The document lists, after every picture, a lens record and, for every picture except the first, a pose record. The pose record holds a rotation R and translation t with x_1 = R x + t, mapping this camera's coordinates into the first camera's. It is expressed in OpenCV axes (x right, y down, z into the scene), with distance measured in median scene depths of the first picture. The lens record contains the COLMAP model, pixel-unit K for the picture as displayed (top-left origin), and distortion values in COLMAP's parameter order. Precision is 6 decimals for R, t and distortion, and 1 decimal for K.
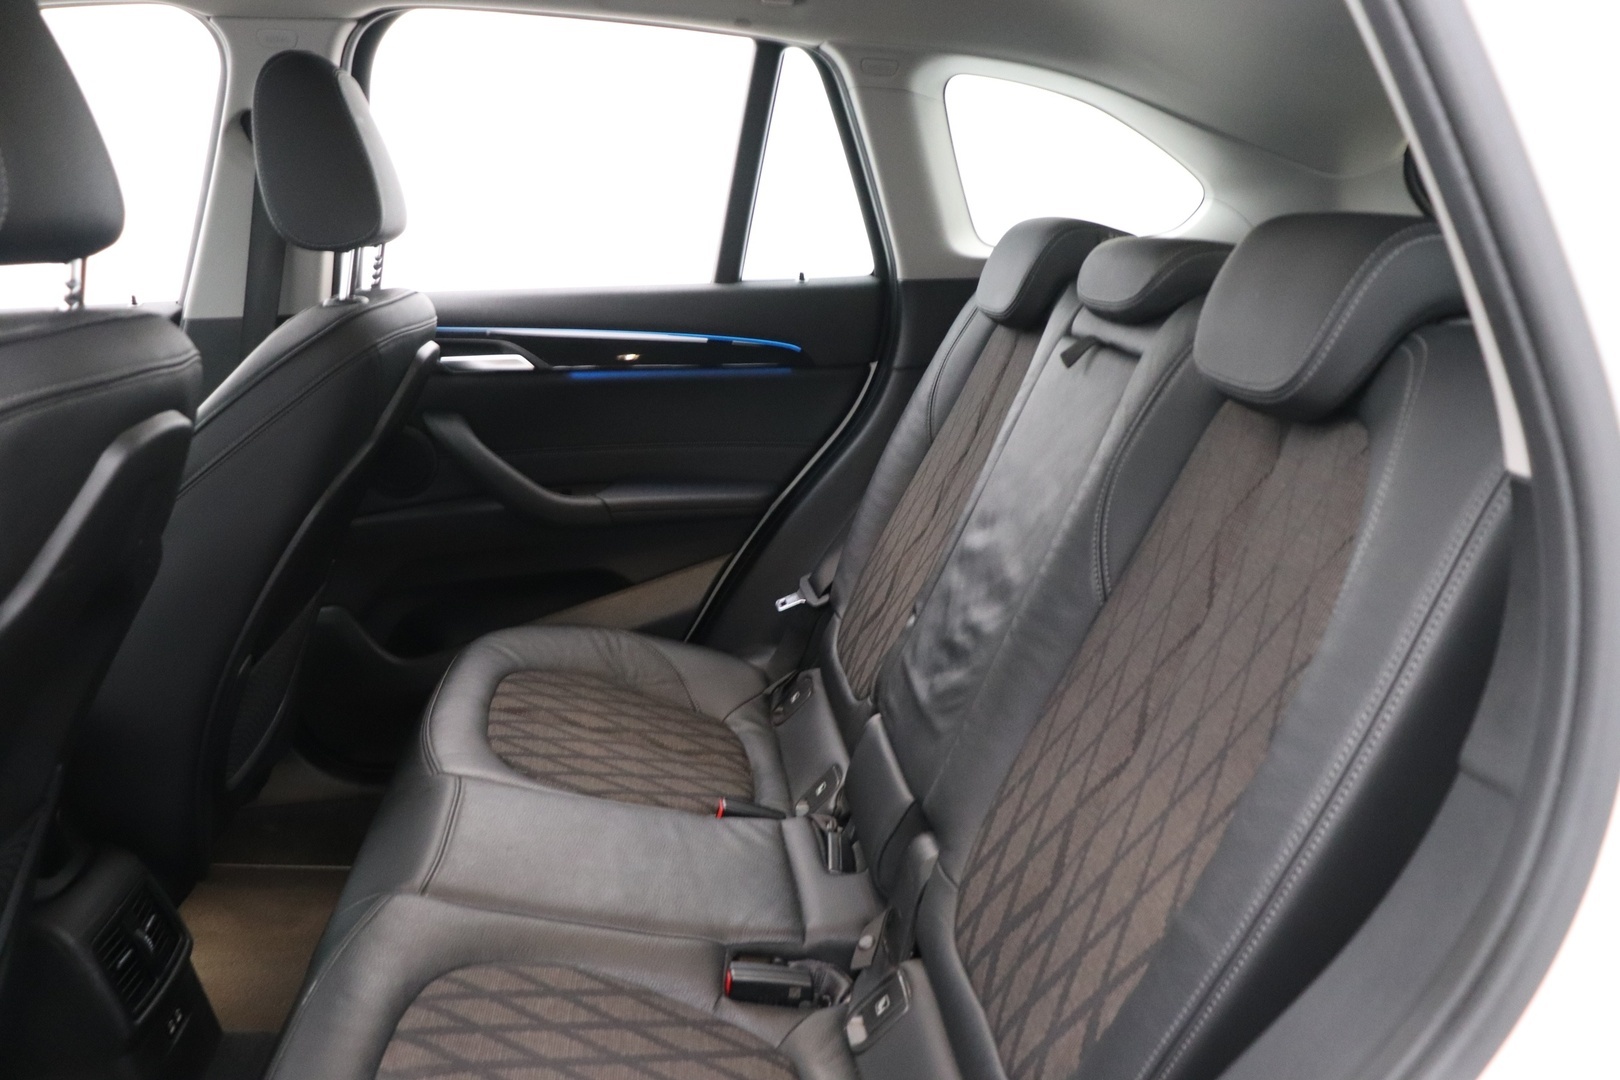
lens RADIAL K [[1356.3, 0, 810.0], [0, 1356.3, 540.0], [0, 0, 1]] dist [-0.169105, 0.161175]
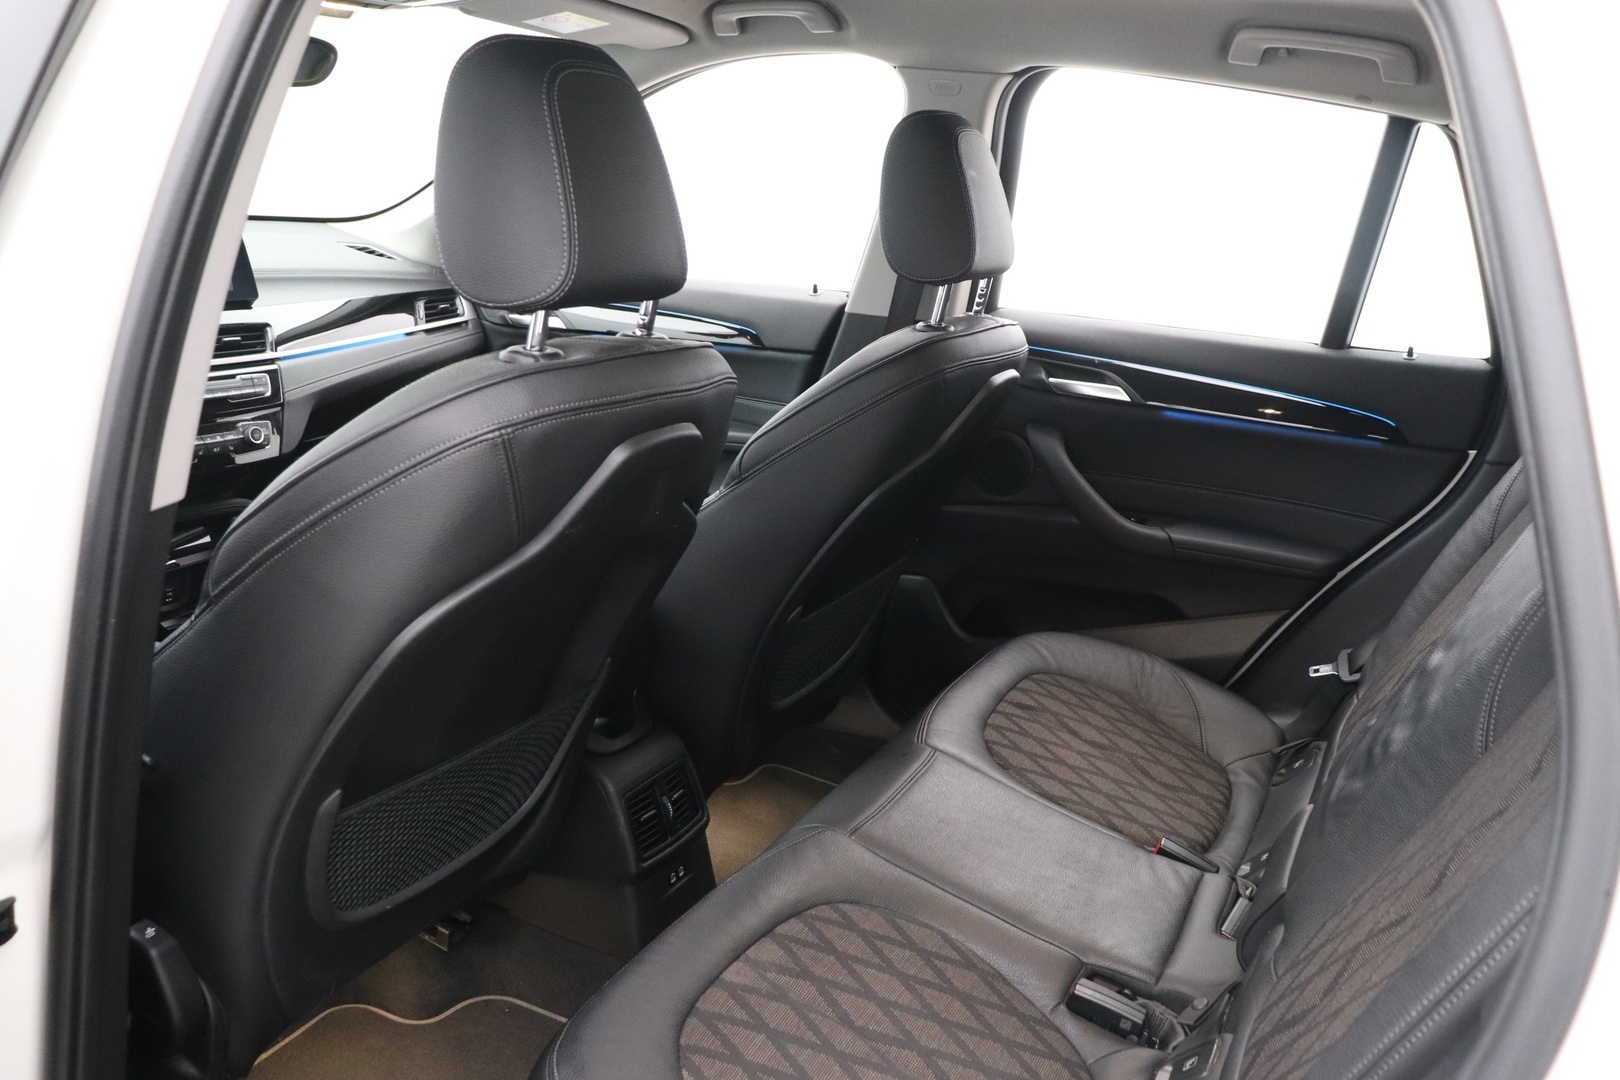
lens RADIAL K [[1356.3, 0, 810.0], [0, 1356.3, 540.0], [0, 0, 1]] dist [-0.169105, 0.161175]
pose [[0.834737, 0.202505, -0.512060, 0.183555], [-0.194010, 0.978450, 0.070682, -0.054801], [0.515338, 0.040344, 0.856037, -0.053198]]
